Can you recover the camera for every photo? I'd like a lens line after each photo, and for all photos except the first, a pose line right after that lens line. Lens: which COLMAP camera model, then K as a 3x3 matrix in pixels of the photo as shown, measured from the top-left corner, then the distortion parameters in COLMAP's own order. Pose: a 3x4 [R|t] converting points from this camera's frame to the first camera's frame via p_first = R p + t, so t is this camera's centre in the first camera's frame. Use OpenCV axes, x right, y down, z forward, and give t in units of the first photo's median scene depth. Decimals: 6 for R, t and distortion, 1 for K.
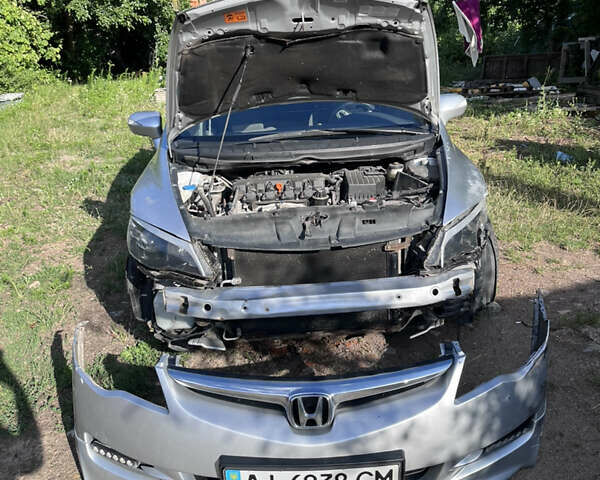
lens RADIAL K [[600.7, 0, 300.0], [0, 600.7, 240.0], [0, 0, 1]] dist [0.007246, 0.007469]
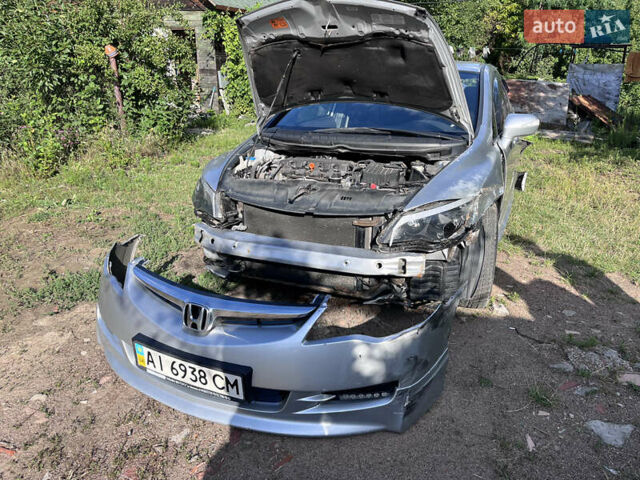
lens RADIAL K [[481.6, 0, 320.0], [0, 481.6, 240.0], [0, 0, 1]] dist [0.027460, -0.002407]
pose [[0.897083, 0.185240, -0.401159, 0.449779], [-0.190391, 0.981326, 0.027380, 0.033361], [0.398740, 0.051815, 0.915599, 0.113437]]
